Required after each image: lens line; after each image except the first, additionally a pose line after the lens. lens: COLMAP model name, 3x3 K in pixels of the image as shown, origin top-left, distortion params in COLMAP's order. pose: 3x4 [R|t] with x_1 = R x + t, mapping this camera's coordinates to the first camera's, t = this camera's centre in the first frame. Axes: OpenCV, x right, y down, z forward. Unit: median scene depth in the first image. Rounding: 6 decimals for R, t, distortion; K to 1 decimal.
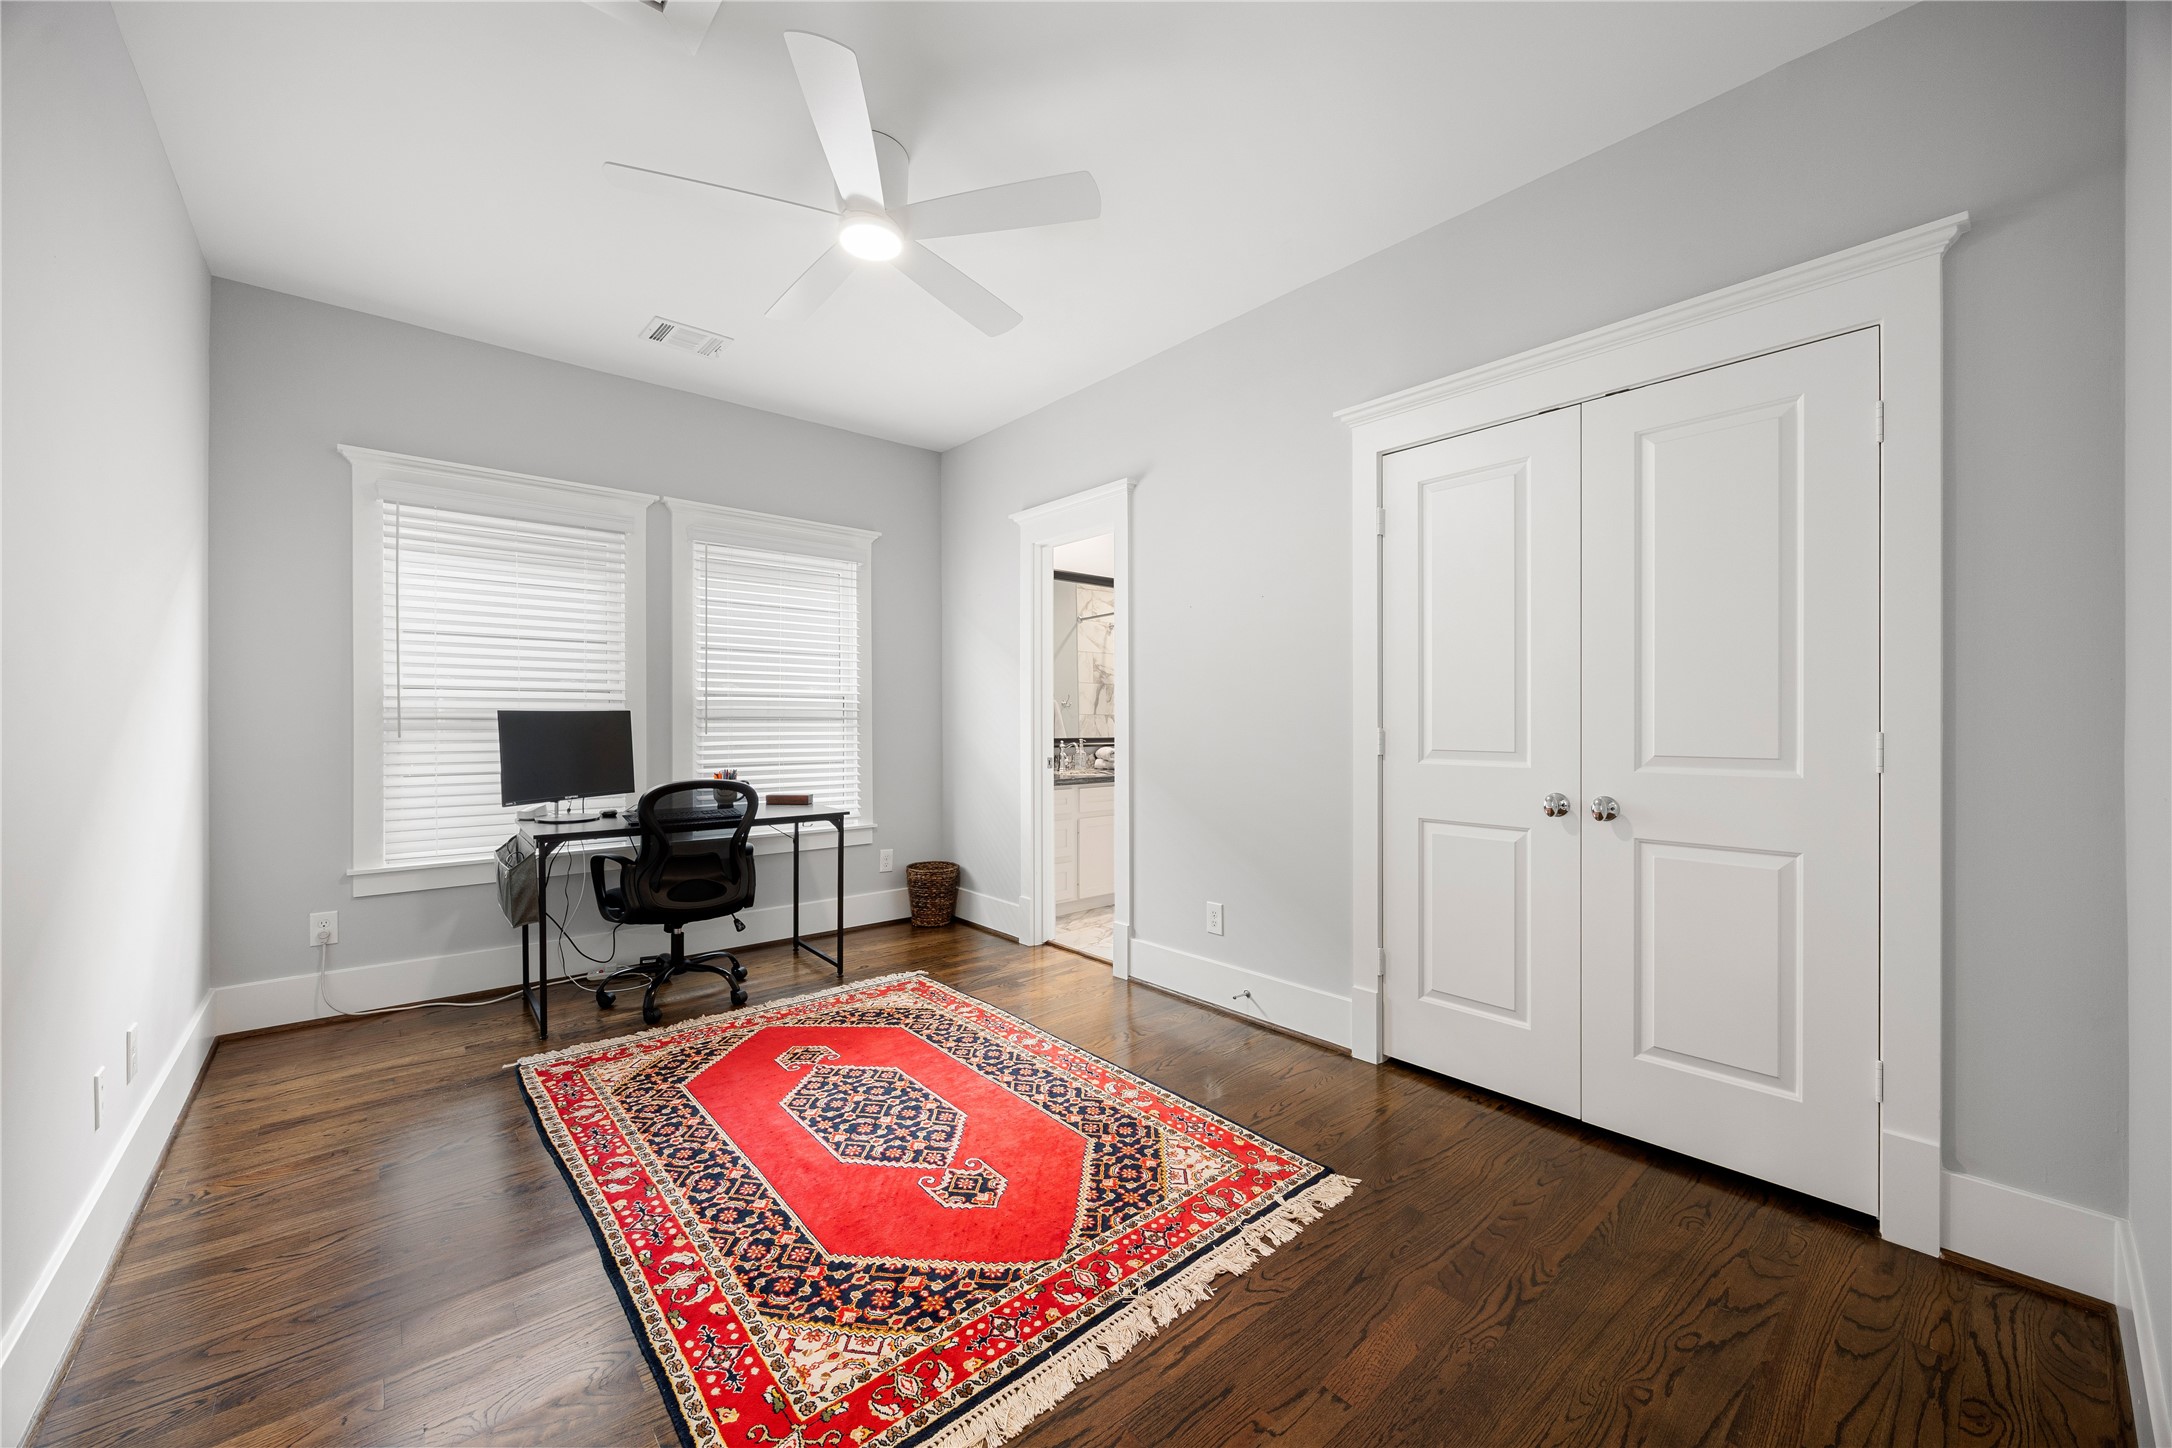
lens RADIAL K [[819.8, 0, 1086.0], [0, 819.8, 724.0], [0, 0, 1]] dist [-0.001549, 0.000003]
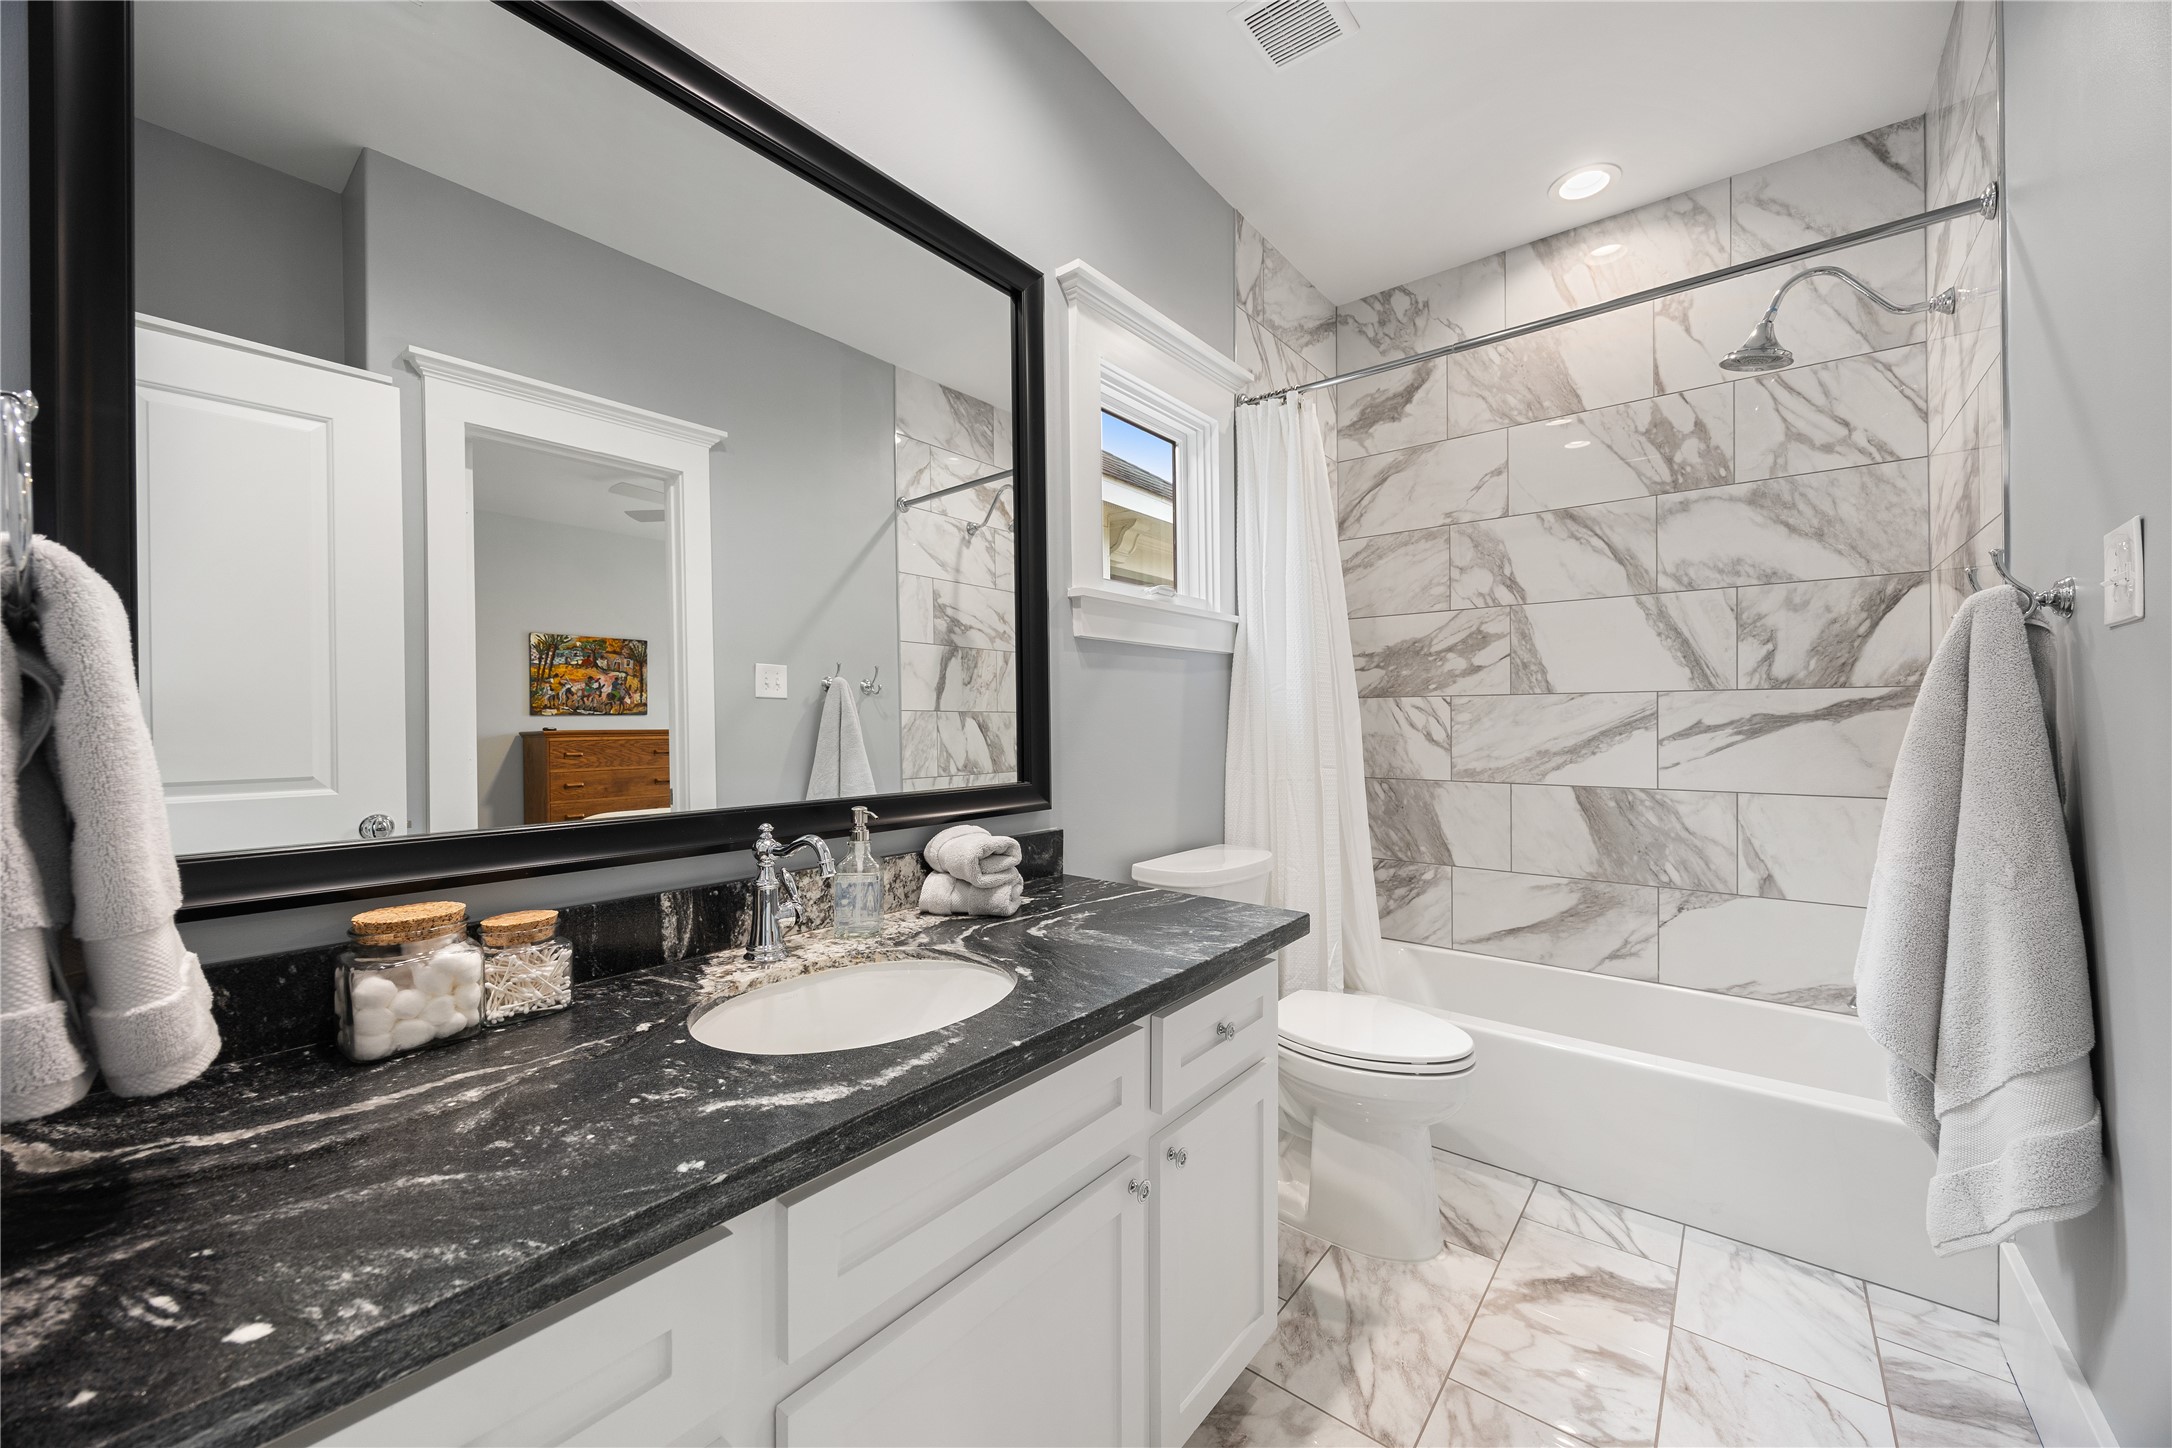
lens RADIAL K [[819.8, 0, 1086.0], [0, 819.8, 724.0], [0, 0, 1]] dist [-0.001549, 0.000003]
pose [[0.984381, -0.005385, 0.175969, 0.011992], [0.006669, 0.999955, -0.006707, -0.000823], [-0.175925, 0.007776, 0.984373, 0.531530]]
